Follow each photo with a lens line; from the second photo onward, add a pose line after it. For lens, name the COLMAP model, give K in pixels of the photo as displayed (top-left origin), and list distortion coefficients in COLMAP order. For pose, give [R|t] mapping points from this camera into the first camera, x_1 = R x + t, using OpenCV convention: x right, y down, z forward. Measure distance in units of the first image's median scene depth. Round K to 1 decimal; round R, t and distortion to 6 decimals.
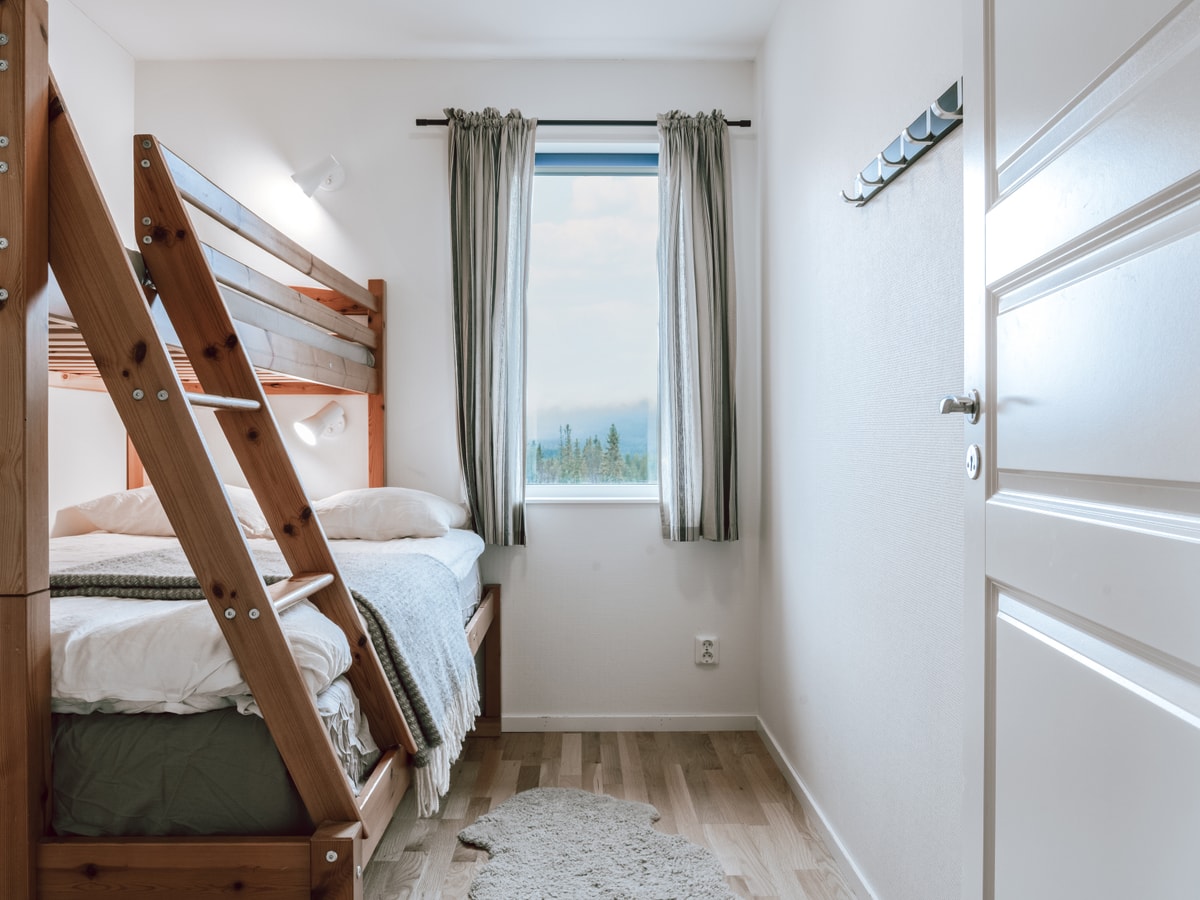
lens RADIAL K [[917.3, 0, 600.0], [0, 917.3, 450.0], [0, 0, 1]] dist [-0.015242, 0.005580]
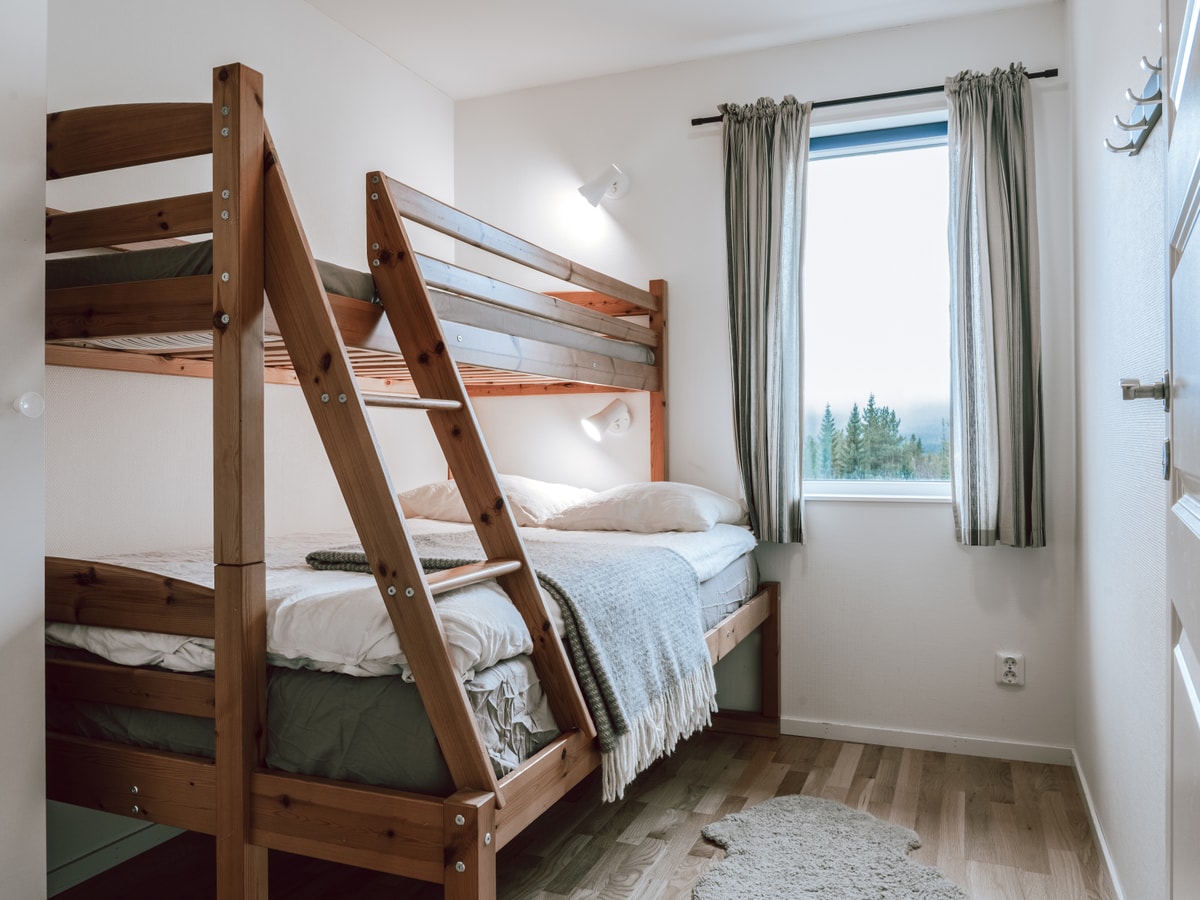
lens RADIAL K [[922.7, 0, 600.3], [0, 922.7, 440.5], [0, 0, 1]] dist [-0.014324, 0.004858]
pose [[0.921522, -0.004308, -0.388301, 0.120503], [0.002295, 0.999981, -0.005648, 0.000404], [0.388318, 0.004314, 0.921515, 0.023820]]
